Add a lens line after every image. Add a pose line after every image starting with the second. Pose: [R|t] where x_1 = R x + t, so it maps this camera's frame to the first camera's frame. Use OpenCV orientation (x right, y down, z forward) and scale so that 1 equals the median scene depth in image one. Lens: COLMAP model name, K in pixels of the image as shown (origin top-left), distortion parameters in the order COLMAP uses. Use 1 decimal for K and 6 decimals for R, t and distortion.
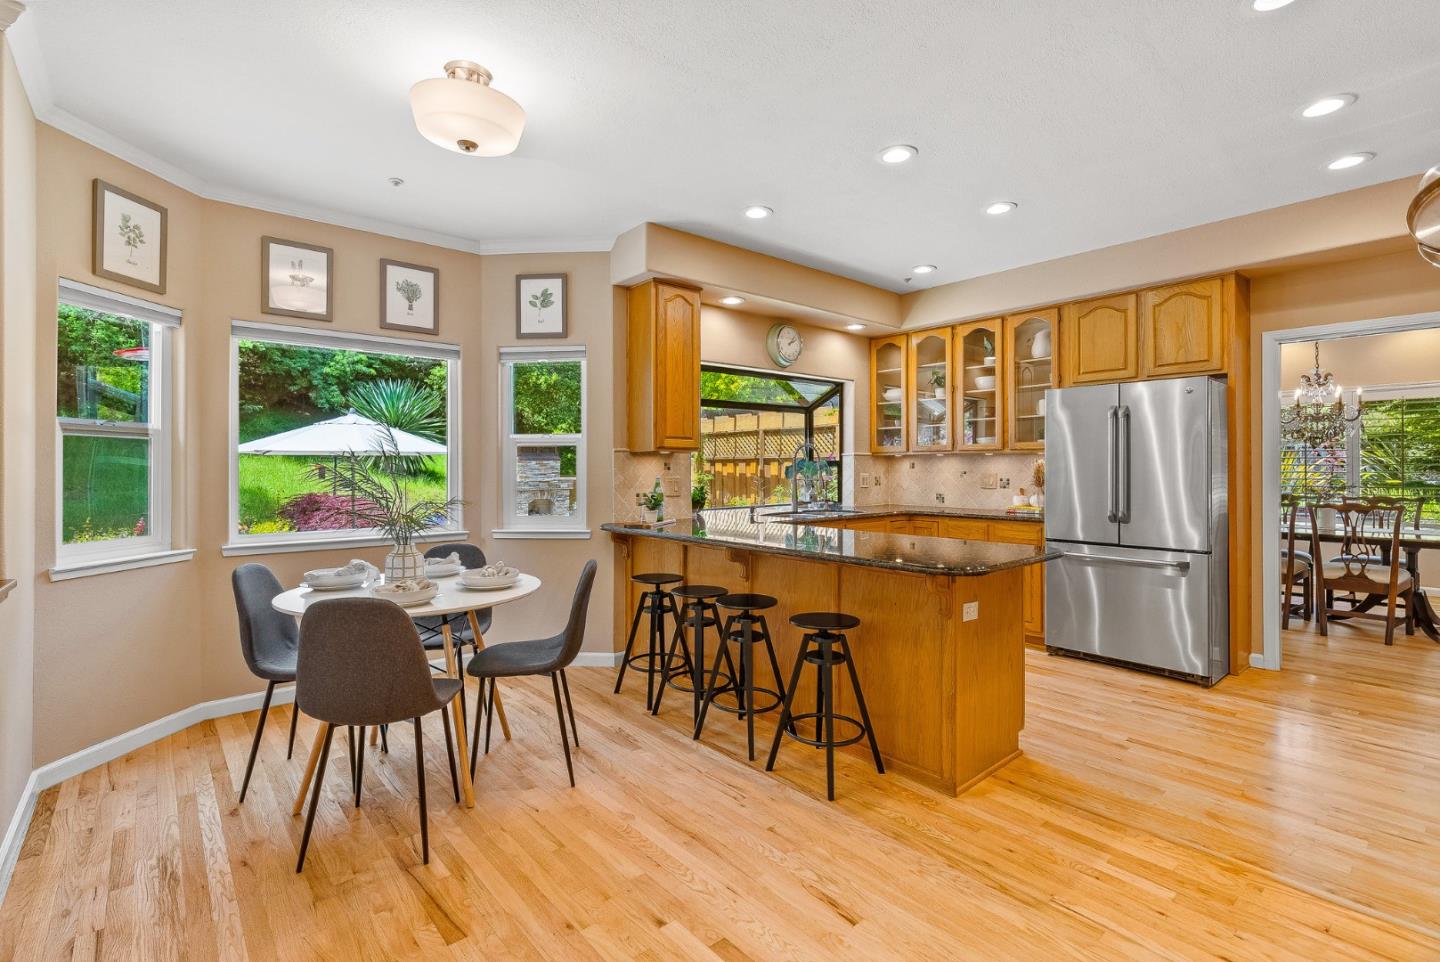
lens RADIAL K [[659.9, 0, 723.1], [0, 659.9, 466.5], [0, 0, 1]] dist [-0.001961, 0.002619]
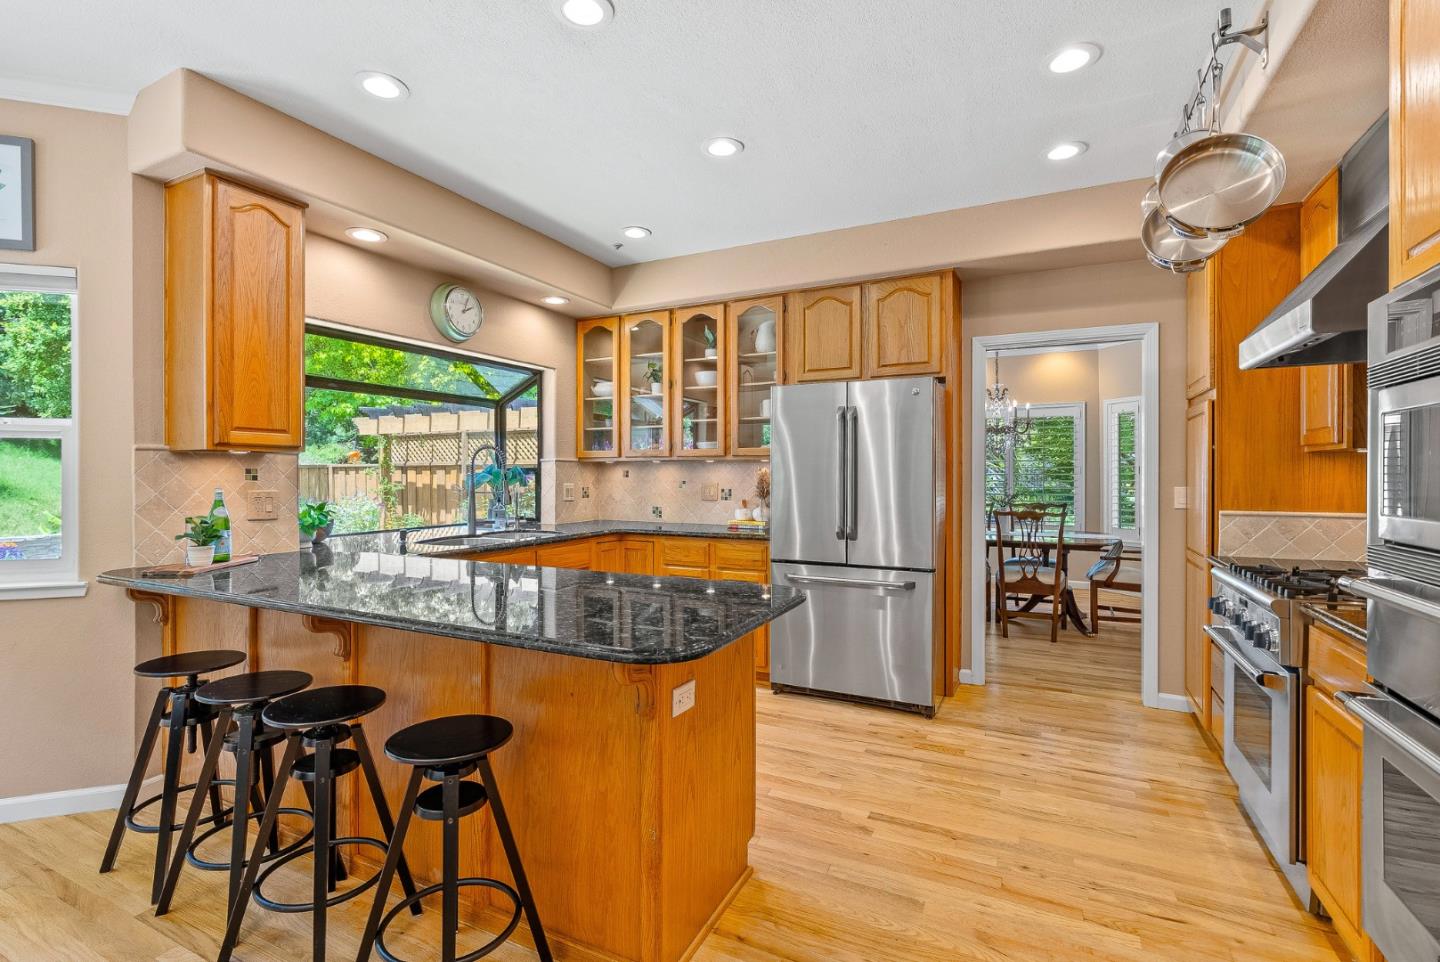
lens RADIAL K [[659.9, 0, 707.7], [0, 659.9, 479.1], [0, 0, 1]] dist [-0.001961, 0.002619]
pose [[0.928382, -0.000257, 0.371626, 0.095997], [-0.002340, 0.999976, 0.006537, -0.000902], [-0.371619, -0.006938, 0.928359, 0.240824]]
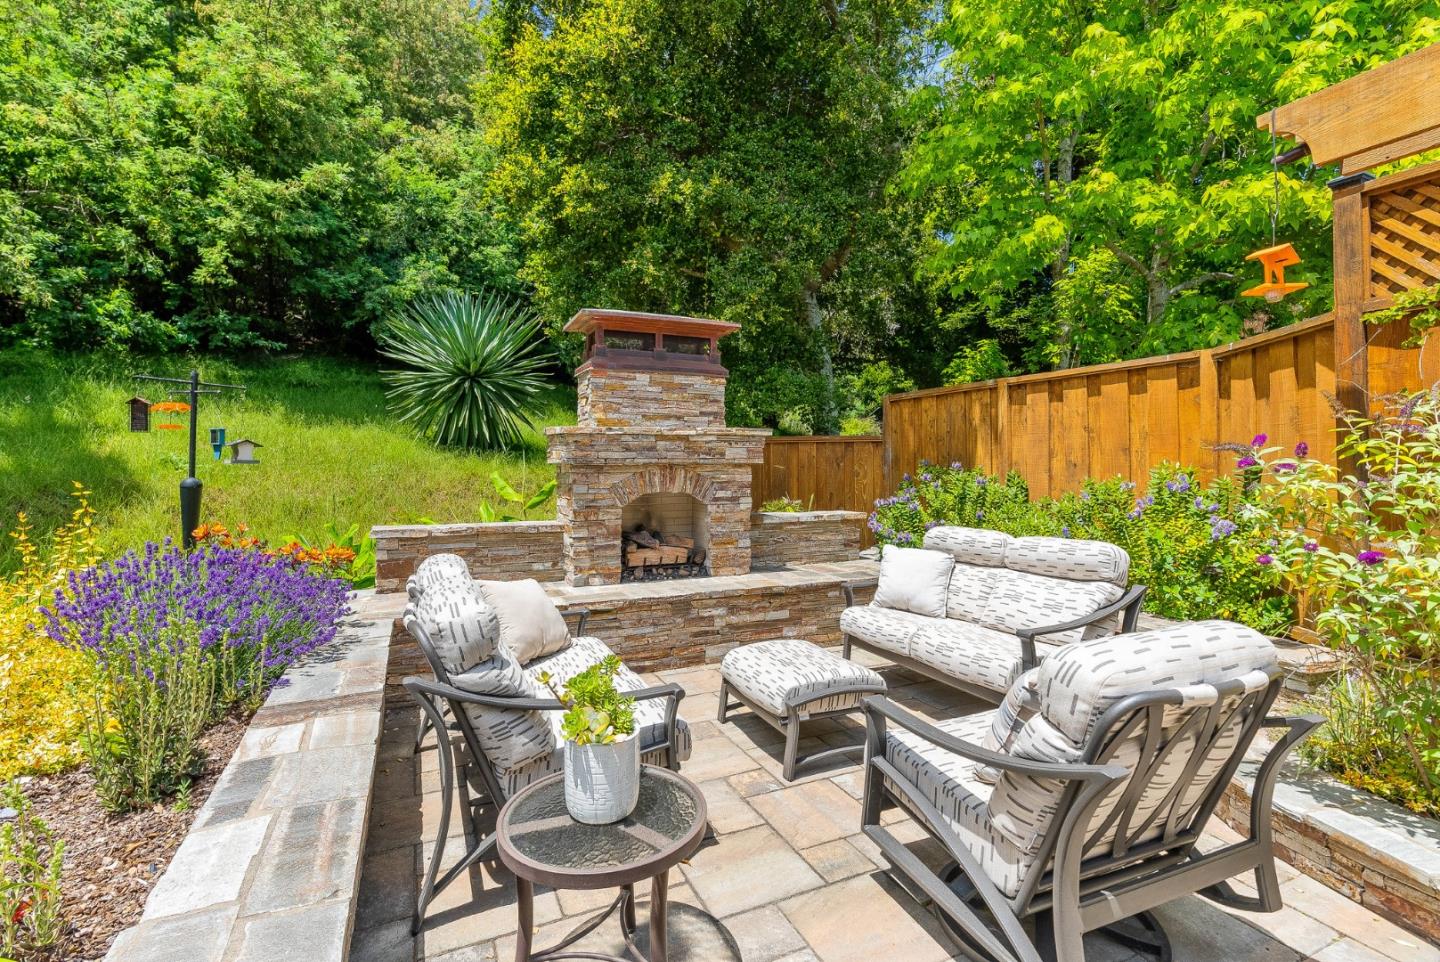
lens RADIAL K [[659.9, 0, 714.6], [0, 659.9, 471.6], [0, 0, 1]] dist [-0.001961, 0.002619]
pose [[0.956741, 0.004294, -0.290909, -0.618561], [-0.001939, 0.999963, 0.008384, 0.136185], [0.290934, -0.007458, 0.956714, 2.701050]]
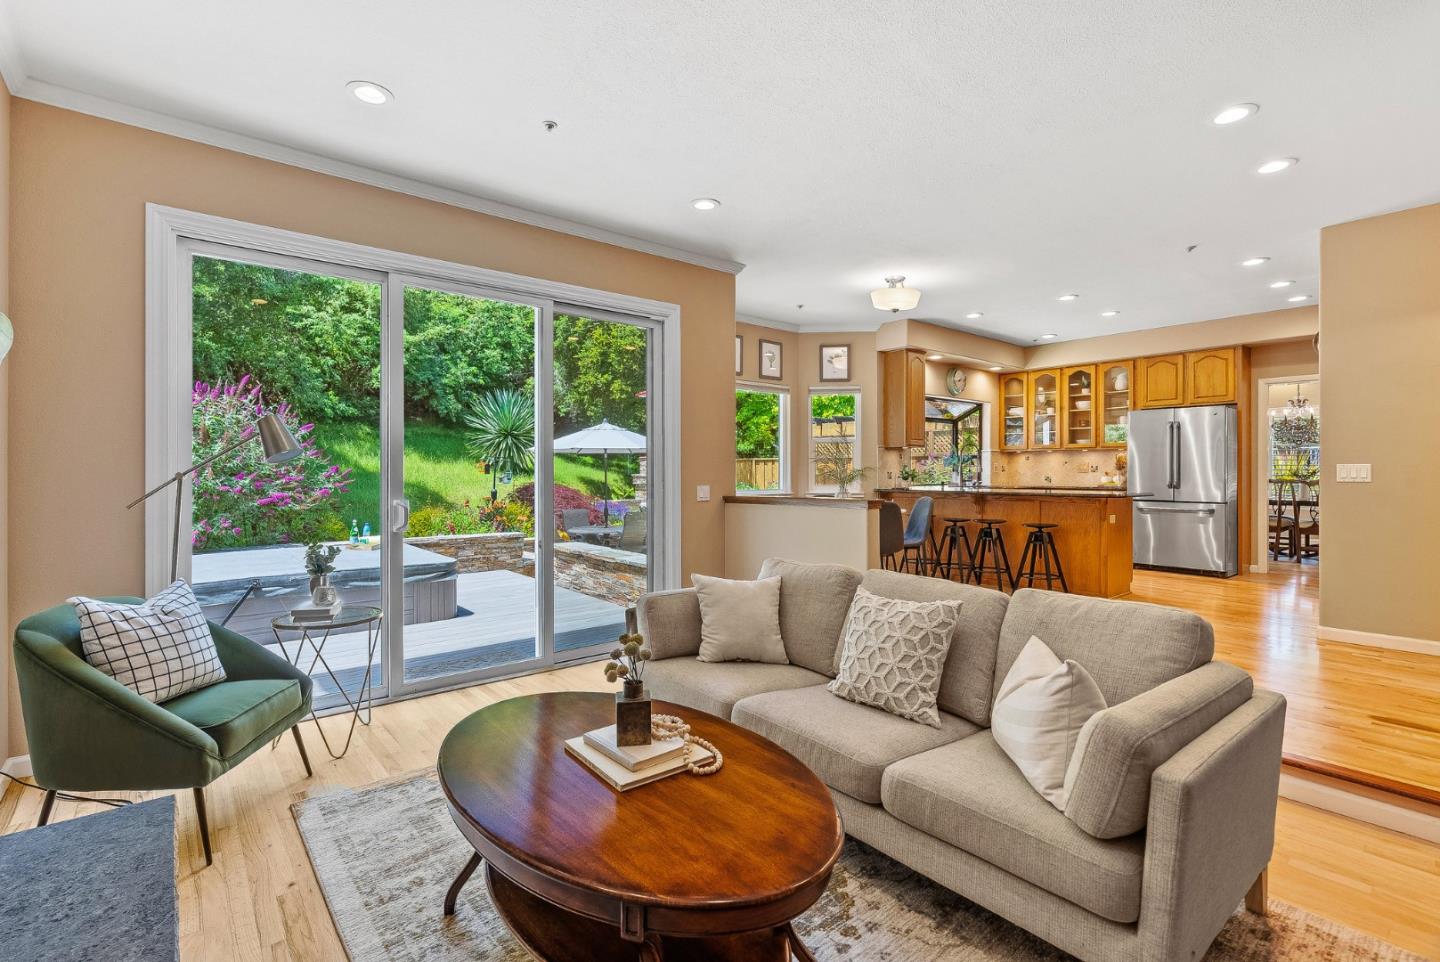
lens RADIAL K [[659.9, 0, 720.9], [0, 659.9, 472.3], [0, 0, 1]] dist [-0.001961, 0.002619]
pose [[0.999729, 0.003687, -0.022997, -0.533493], [-0.003618, 0.999989, 0.003033, 0.039665], [0.023008, -0.002949, 0.999731, -0.739582]]
